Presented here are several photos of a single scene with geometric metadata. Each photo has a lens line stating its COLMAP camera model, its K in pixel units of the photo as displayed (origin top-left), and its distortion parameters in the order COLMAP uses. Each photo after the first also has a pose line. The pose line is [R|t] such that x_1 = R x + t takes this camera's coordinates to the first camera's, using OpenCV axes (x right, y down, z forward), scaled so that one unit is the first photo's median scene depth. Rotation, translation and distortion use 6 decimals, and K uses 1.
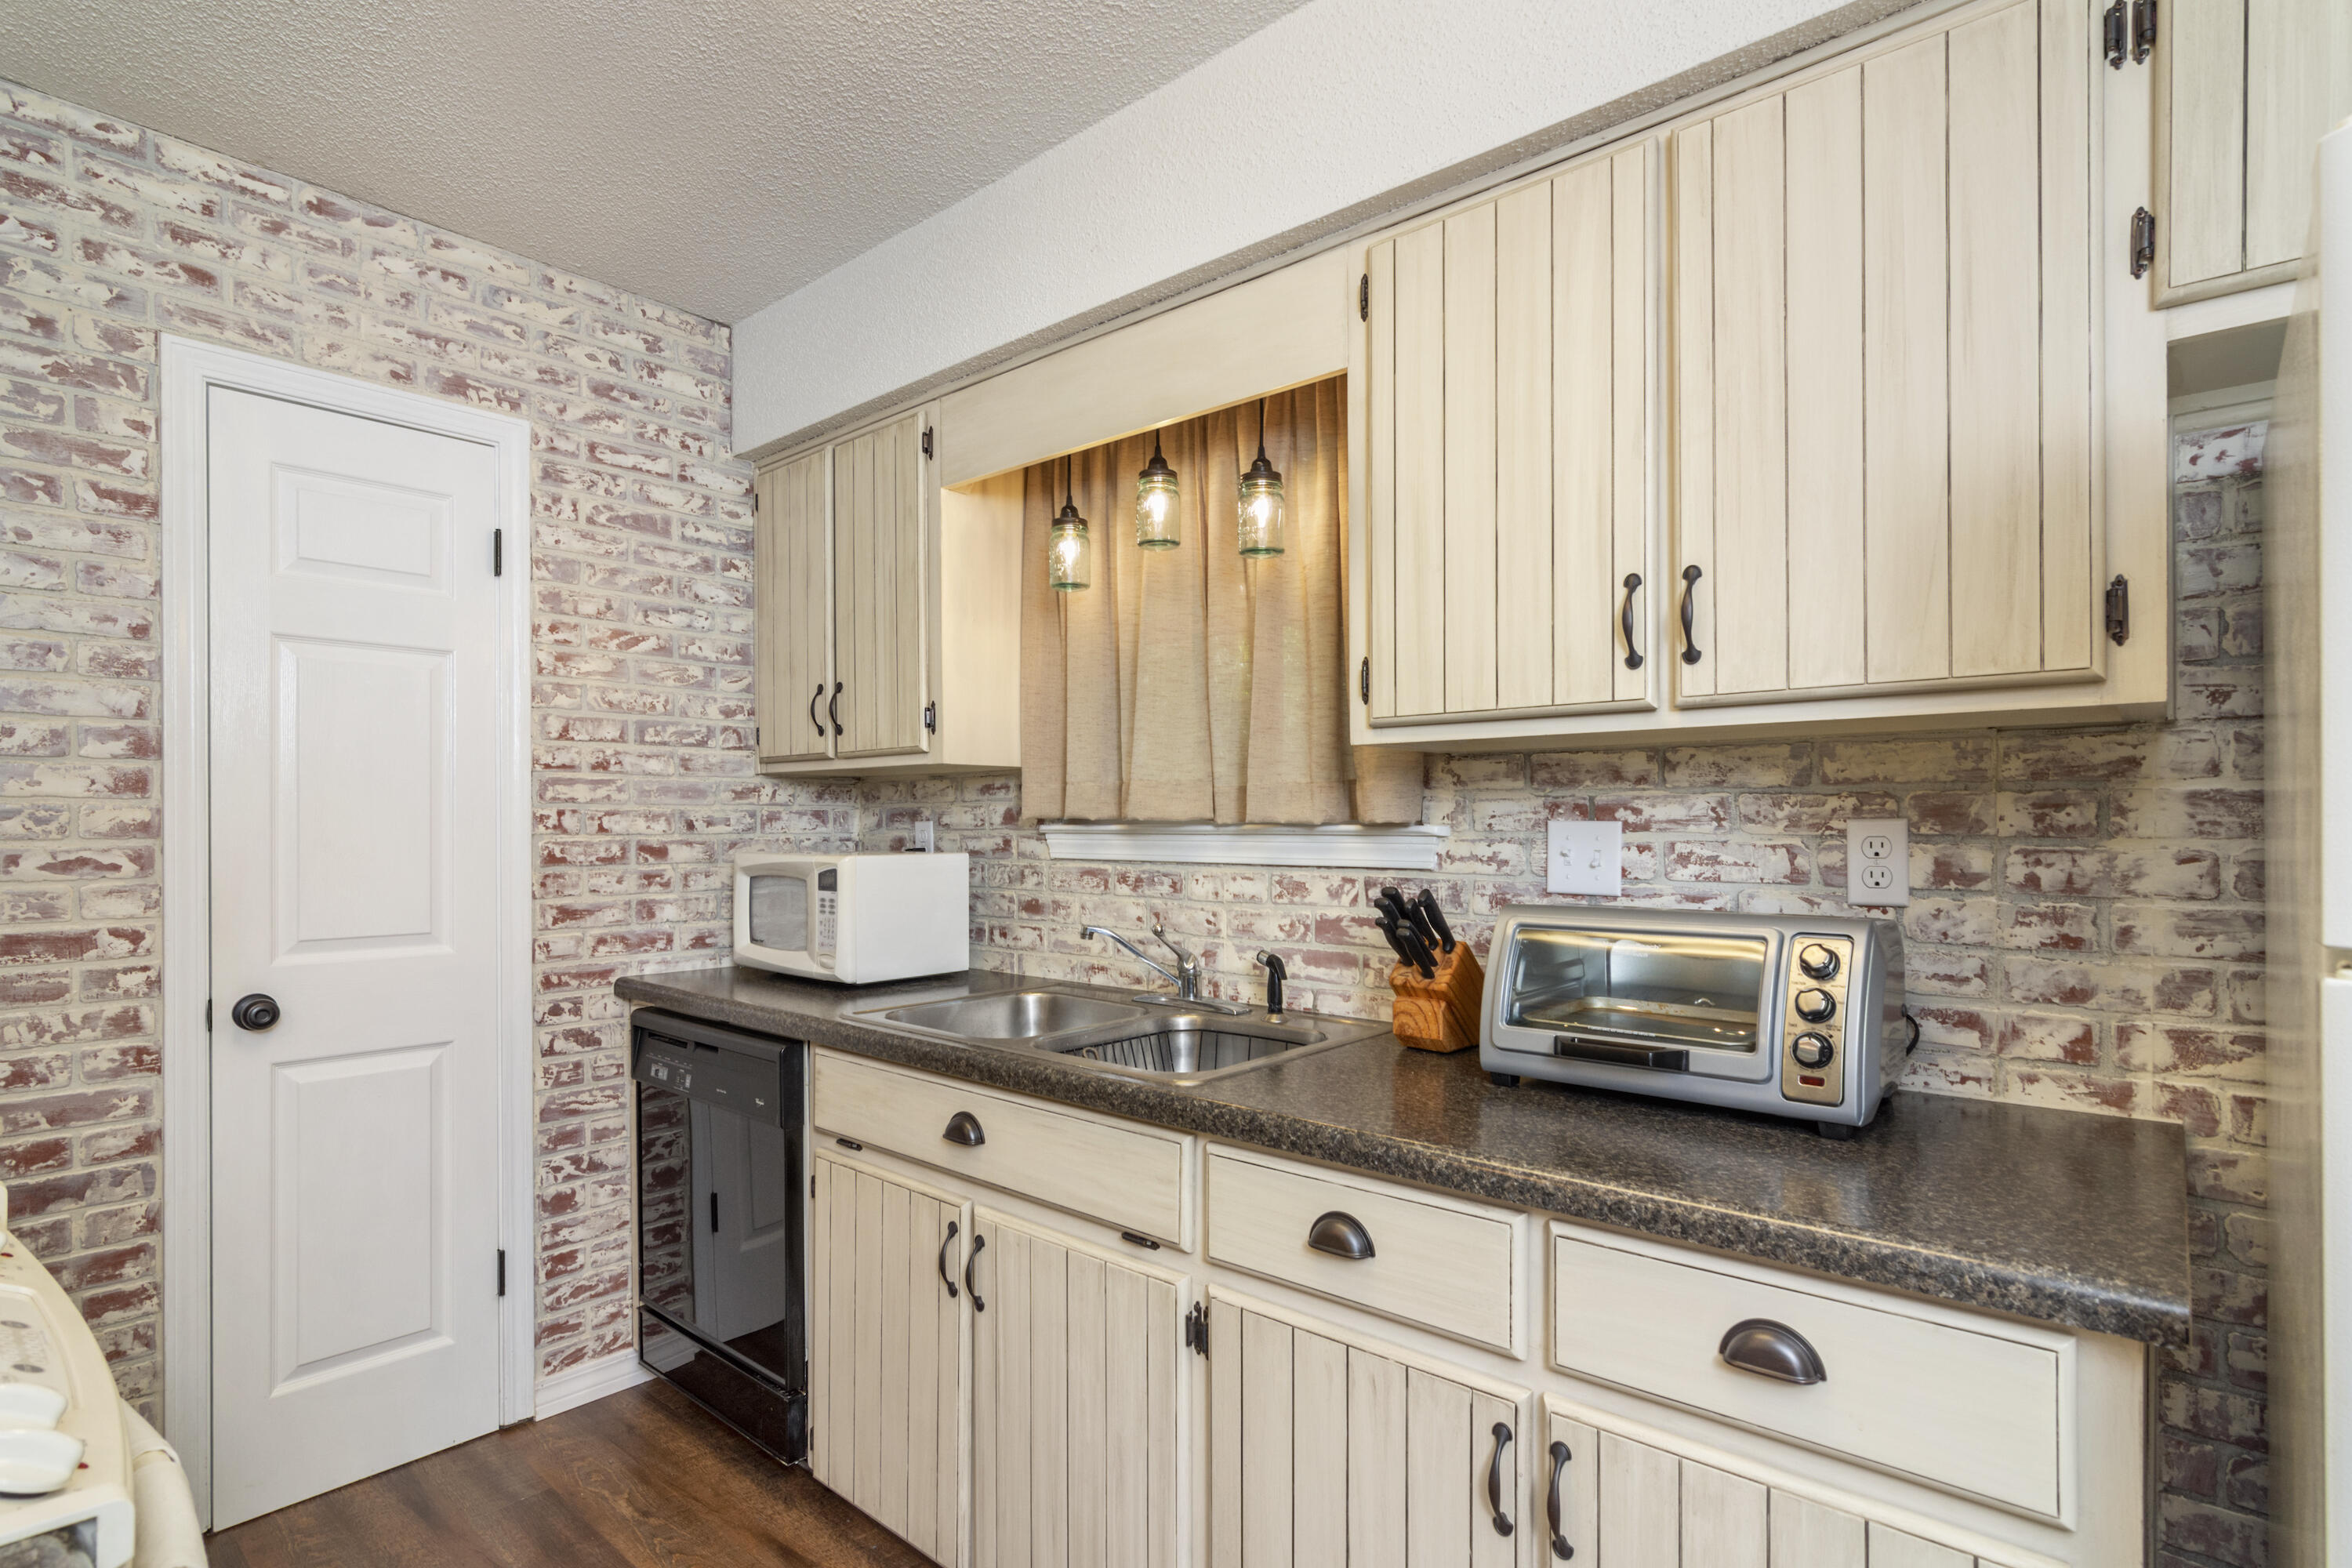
lens RADIAL K [[1079.8, 0, 1117.0], [0, 1079.8, 822.8], [0, 0, 1]] dist [-0.002477, 0.001175]
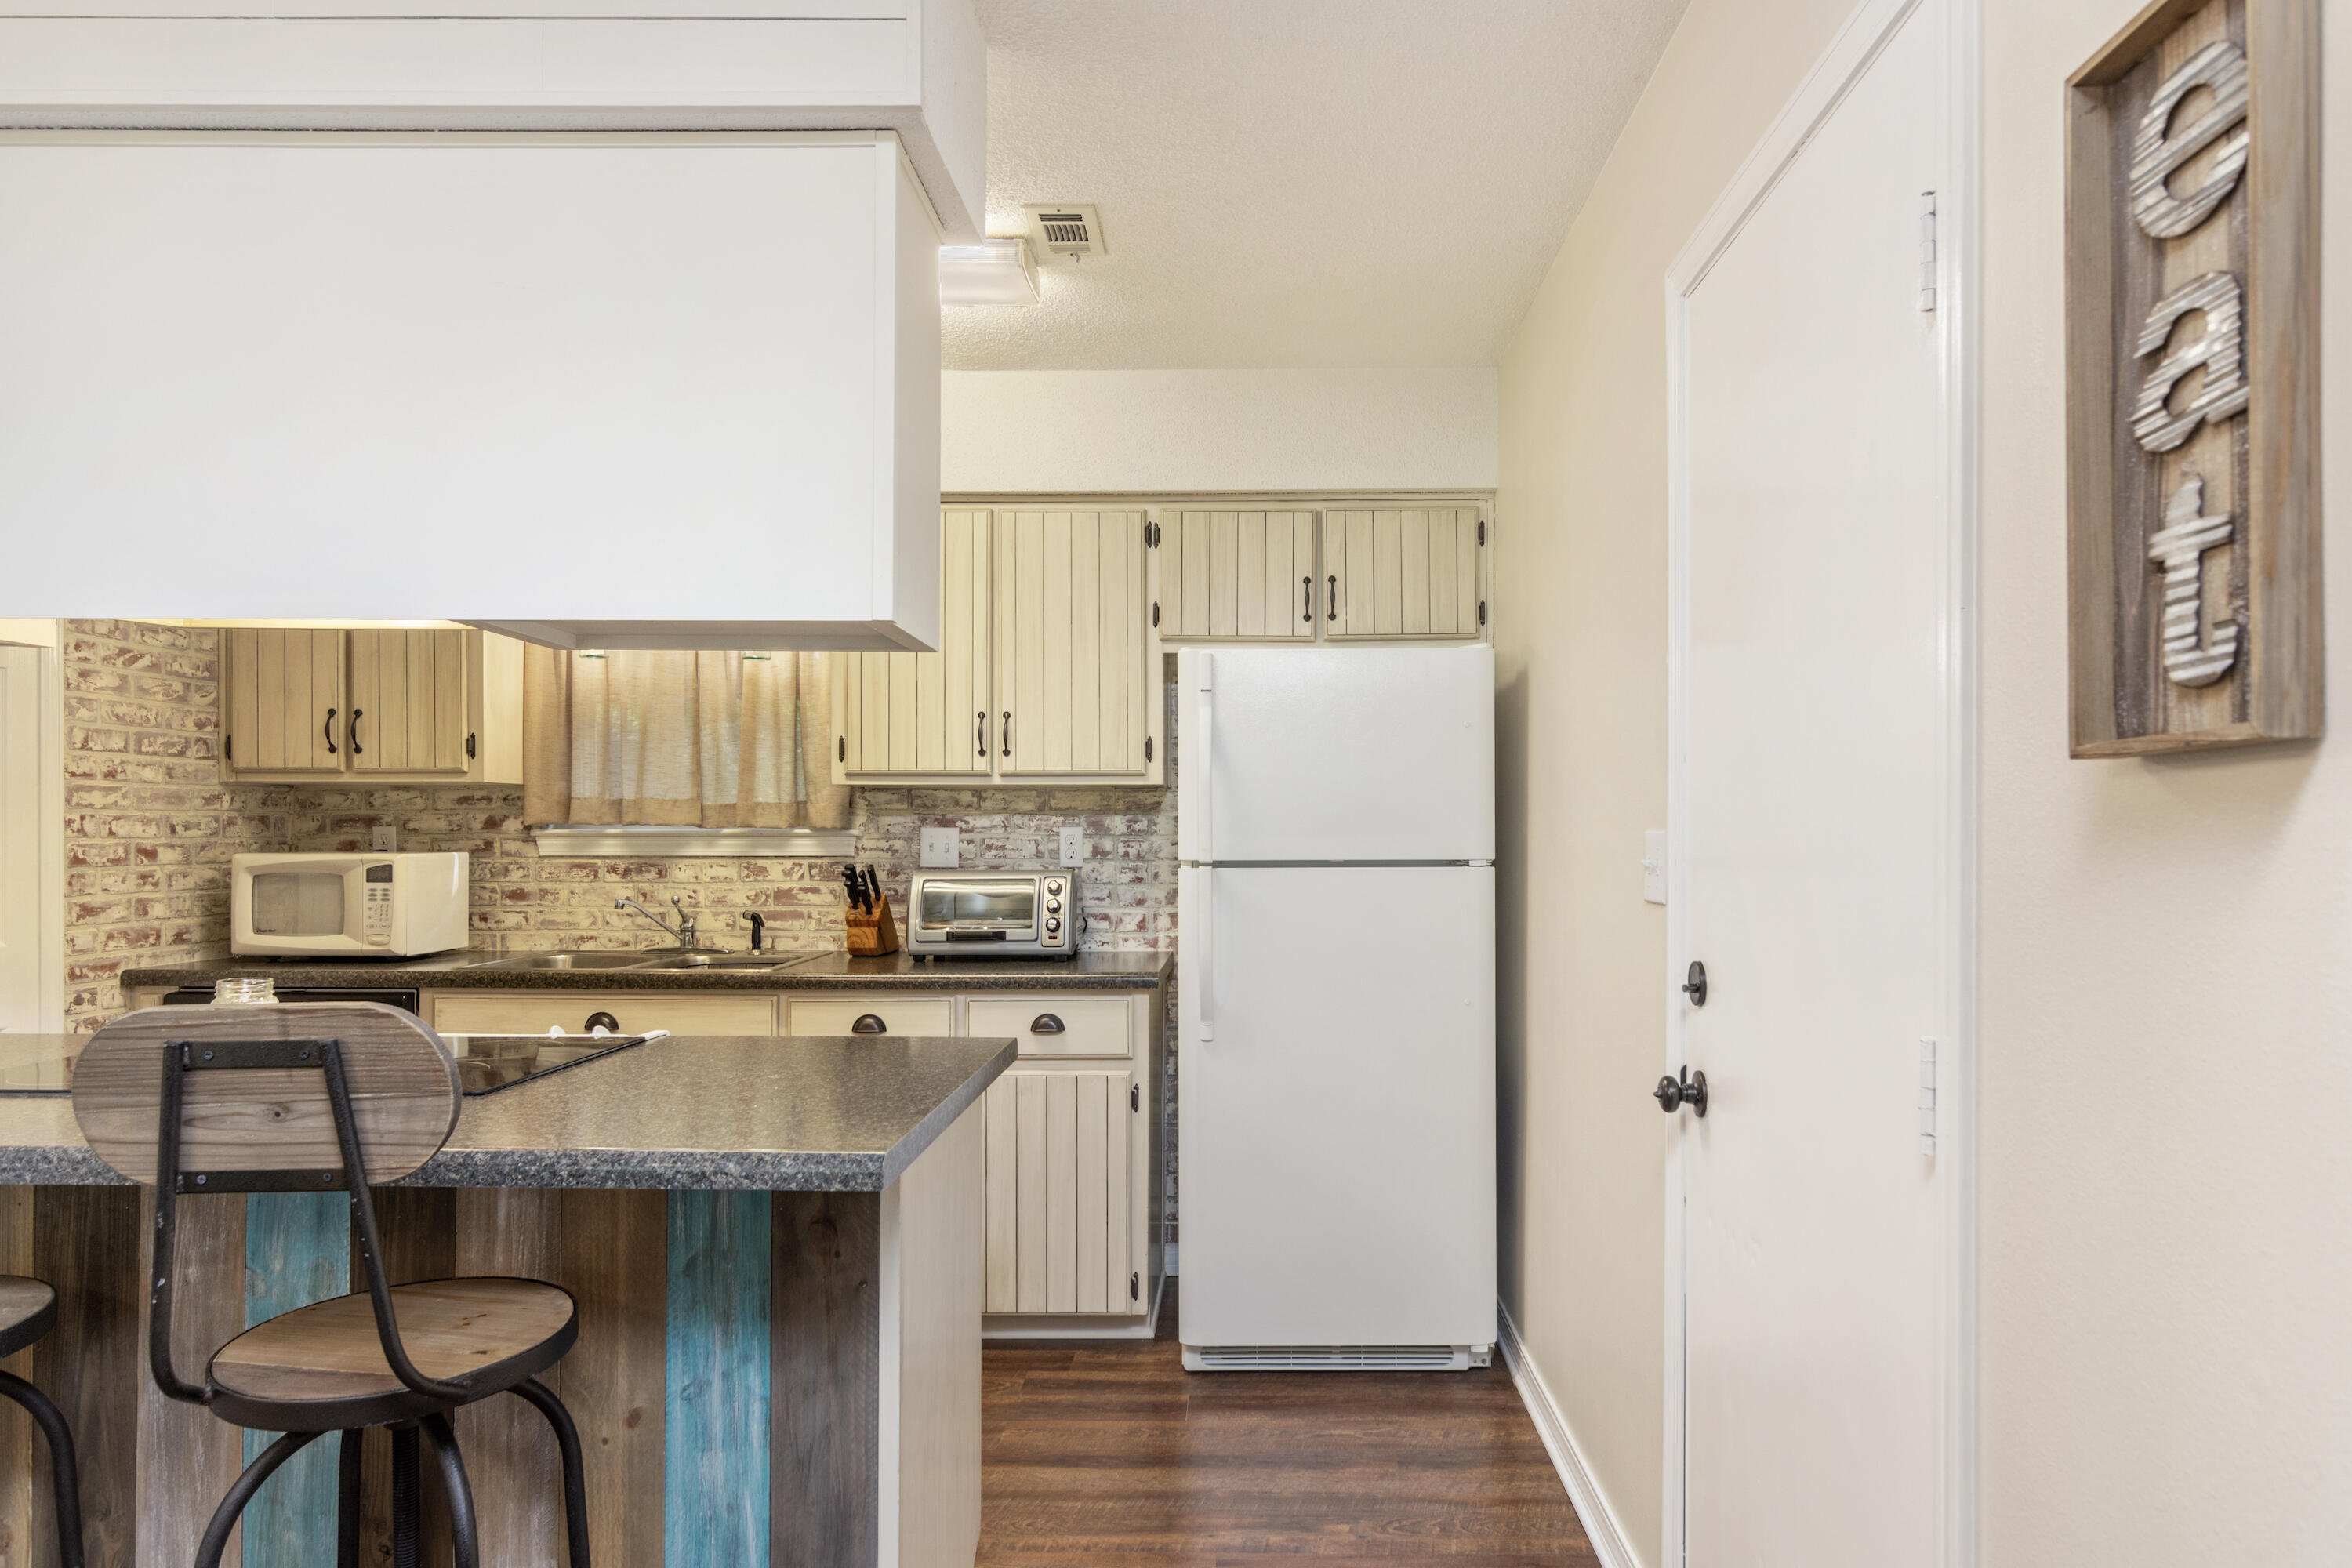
lens RADIAL K [[1425.5, 0, 1165.8], [0, 1425.5, 824.8], [0, 0, 1]] dist [-0.021112, 0.002399]
pose [[0.755144, 0.004147, 0.655545, -0.710903], [-0.001121, 0.999987, -0.005035, 0.004477], [-0.655558, 0.003067, 0.755139, -0.888115]]
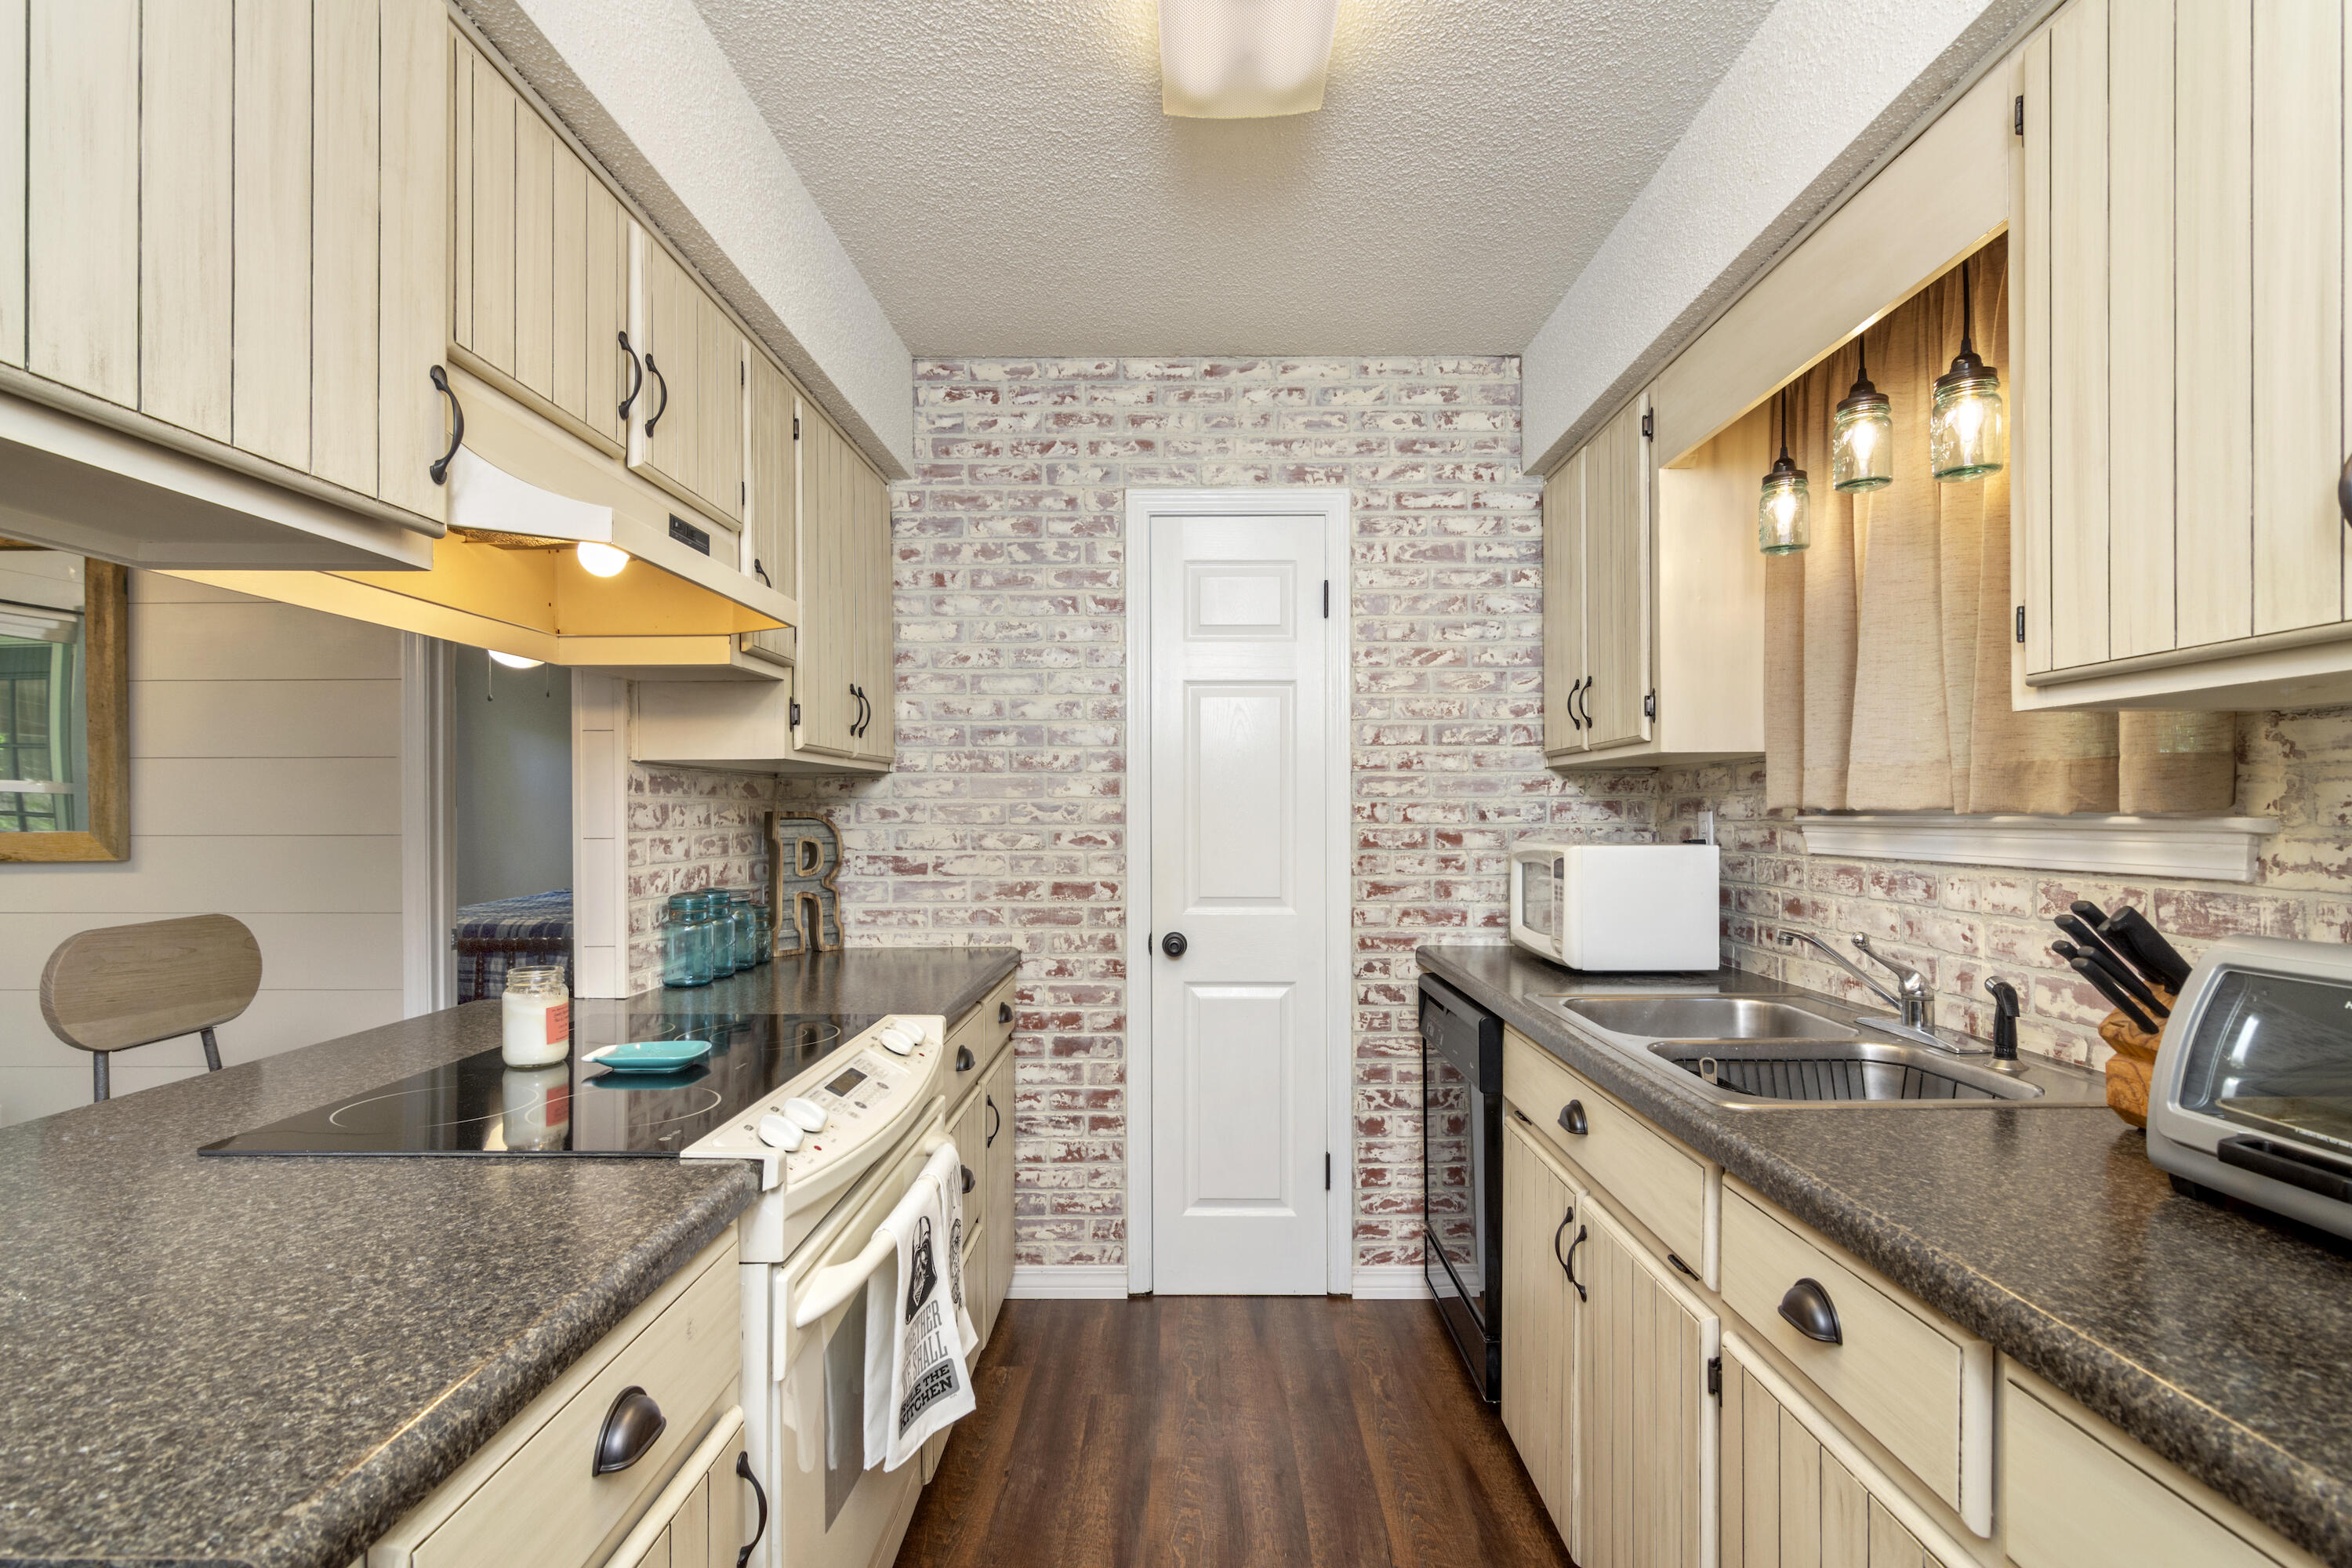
lens RADIAL K [[1088.7, 0, 1262.9], [0, 1088.7, 814.2], [0, 0, 1]] dist [-0.000860, -0.000147]
pose [[0.696596, 0.000474, -0.717463, 0.315462], [0.000493, 0.999999, 0.001139, -0.000671], [0.717463, -0.001147, 0.696595, 0.067363]]
